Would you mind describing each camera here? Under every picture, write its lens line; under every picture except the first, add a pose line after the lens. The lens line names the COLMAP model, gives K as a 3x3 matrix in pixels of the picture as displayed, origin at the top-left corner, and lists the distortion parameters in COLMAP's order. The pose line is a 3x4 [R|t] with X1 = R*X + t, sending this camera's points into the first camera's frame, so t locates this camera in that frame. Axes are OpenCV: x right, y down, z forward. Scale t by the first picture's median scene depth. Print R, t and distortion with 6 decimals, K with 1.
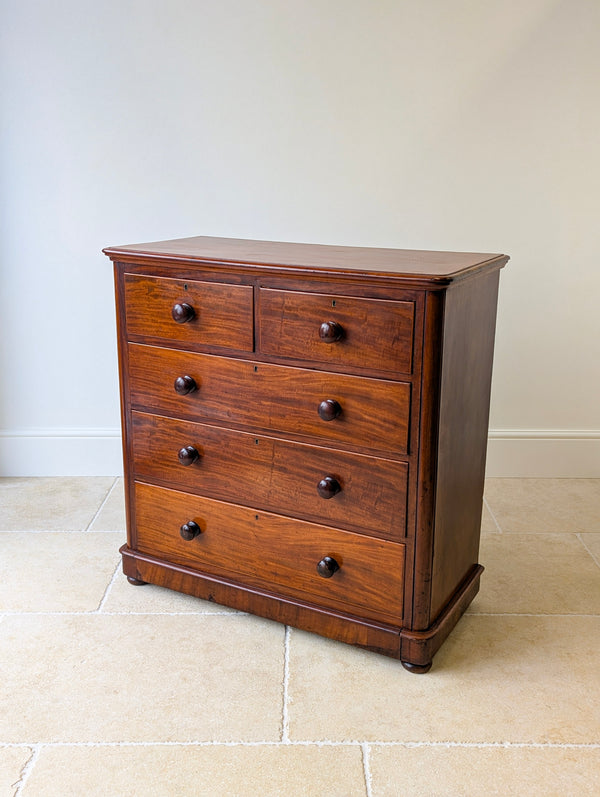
lens RADIAL K [[874.4, 0, 304.4], [0, 874.4, 370.5], [0, 0, 1]] dist [0.060398, 0.000000]
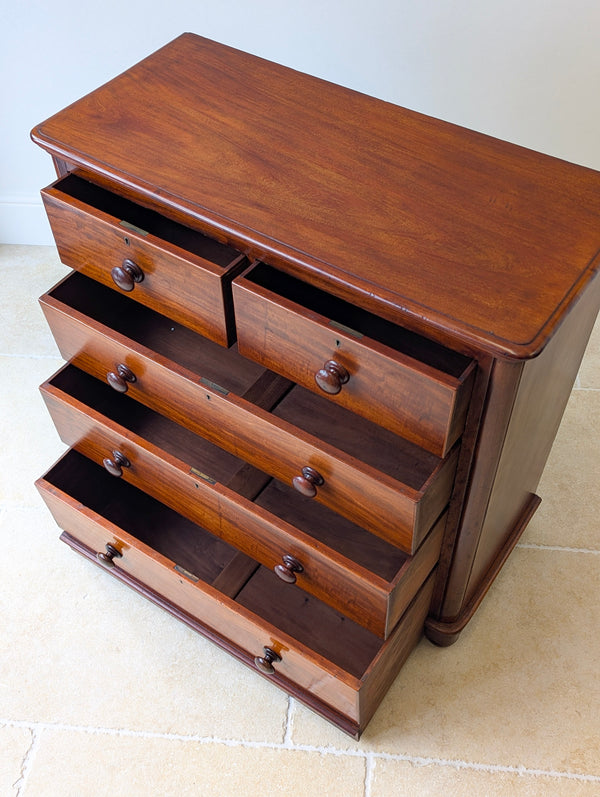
lens RADIAL K [[874.4, 0, 298.2], [0, 874.4, 413.7], [0, 0, 1]] dist [0.060398, 0.000000]
pose [[0.994260, 0.058582, -0.089527, 0.049571], [0.004373, 0.813824, 0.581095, -0.389771], [0.106901, -0.578151, 0.808896, 0.392478]]
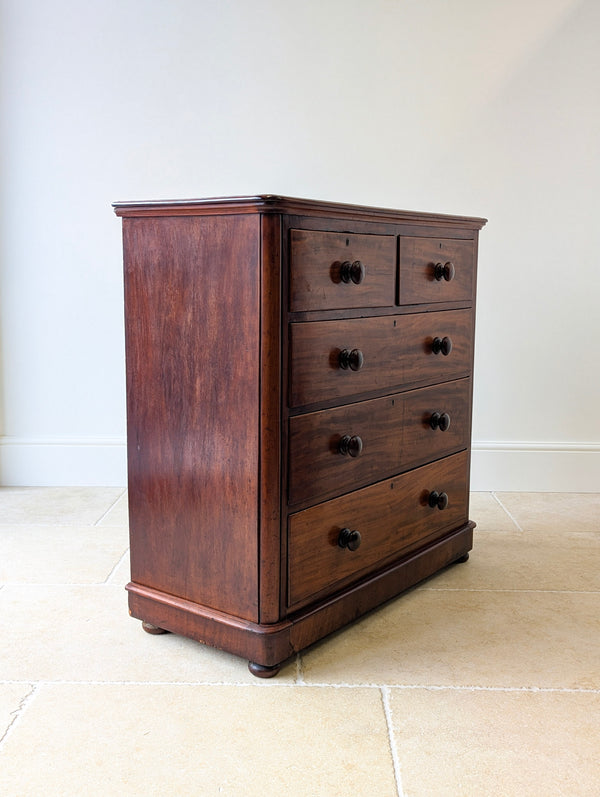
lens RADIAL K [[874.4, 0, 295.3], [0, 874.4, 395.6], [0, 0, 1]] dist [0.060398, 0.000000]
pose [[0.140451, -0.151622, 0.978409, -1.051954], [0.251251, 0.961314, 0.112905, -0.063627], [-0.957678, 0.229969, 0.173113, 0.983097]]
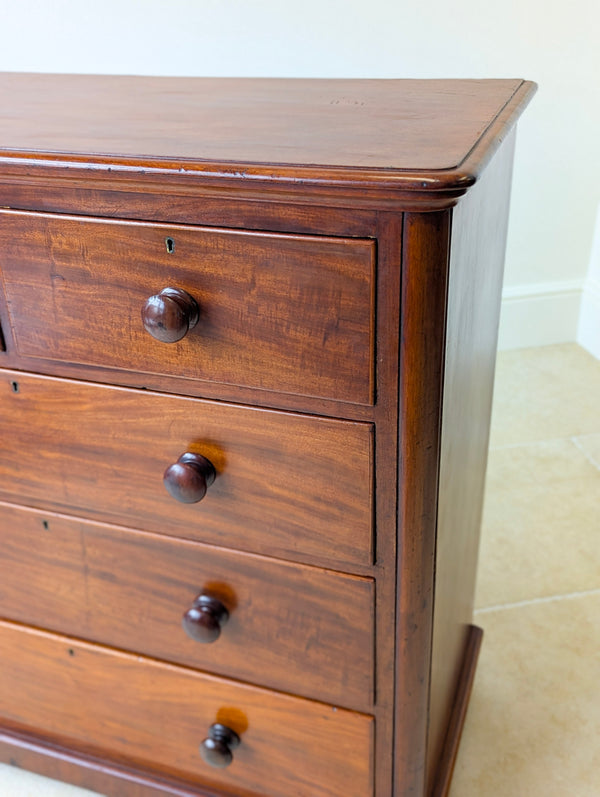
lens RADIAL K [[874.4, 0, 306.0], [0, 874.4, 381.9], [0, 0, 1]] dist [0.060398, 0.000000]
pose [[0.986018, -0.111532, 0.123809, 0.036647], [0.080148, 0.968819, 0.234448, -0.100767], [-0.146097, -0.221247, 0.964212, 0.559887]]
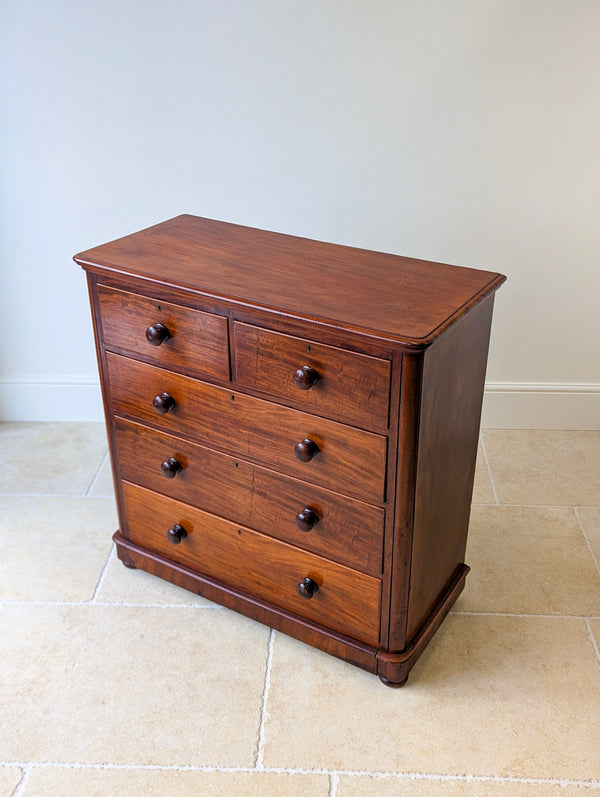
lens RADIAL K [[874.4, 0, 306.4], [0, 874.4, 387.3], [0, 0, 1]] dist [0.060398, 0.000000]
pose [[0.998870, 0.011727, -0.046047, 0.071365], [-0.000787, 0.973019, 0.230723, -0.242397], [0.047510, -0.230426, 0.971929, 0.071904]]
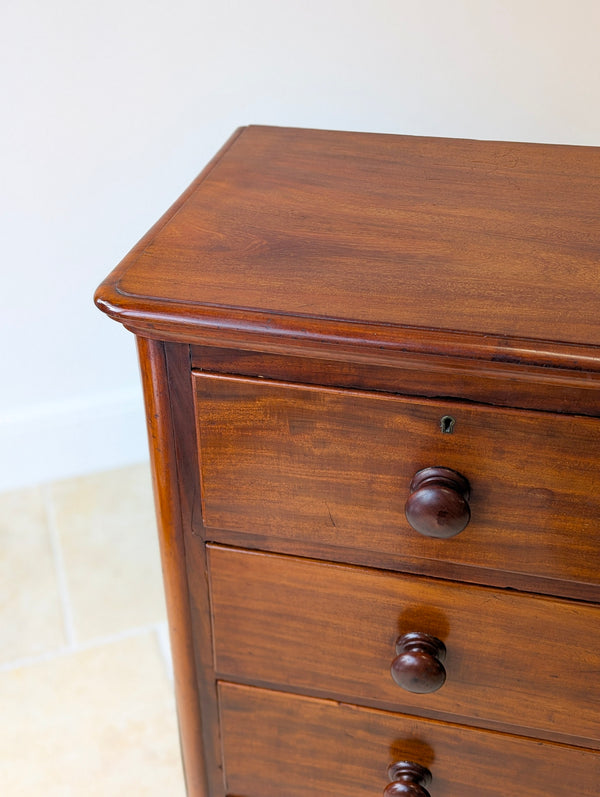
lens RADIAL K [[874.4, 0, 303.8], [0, 874.4, 403.8], [0, 0, 1]] dist [0.060398, 0.000000]
pose [[0.951153, -0.181639, 0.249630, -0.268480], [0.083589, 0.929917, 0.358144, -0.223984], [-0.297188, -0.319784, 0.899676, 0.786994]]
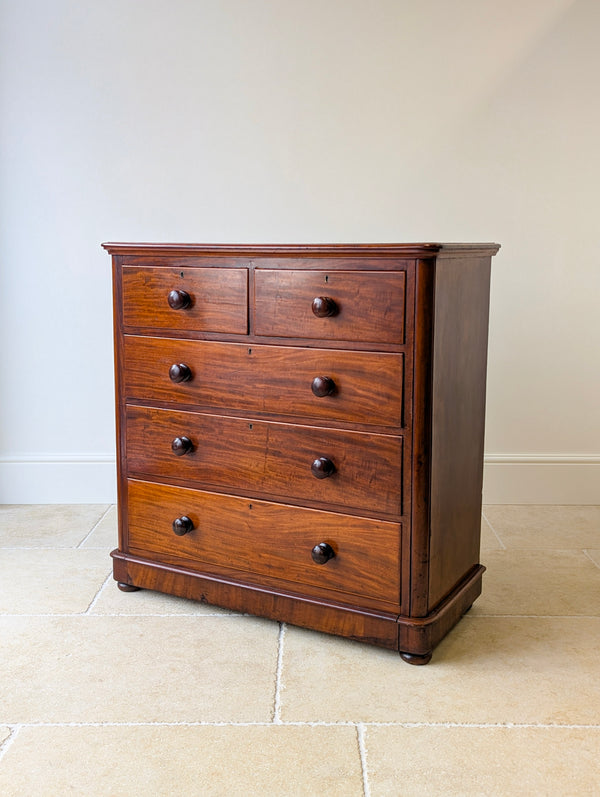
lens RADIAL K [[874.4, 0, 305.3], [0, 874.4, 360.5], [0, 0, 1]] dist [0.060398, 0.000000]
pose [[0.999982, -0.002176, -0.005647, 0.013888], [0.001437, 0.991820, -0.127636, 0.140383], [0.005879, 0.127626, 0.991805, 0.006547]]
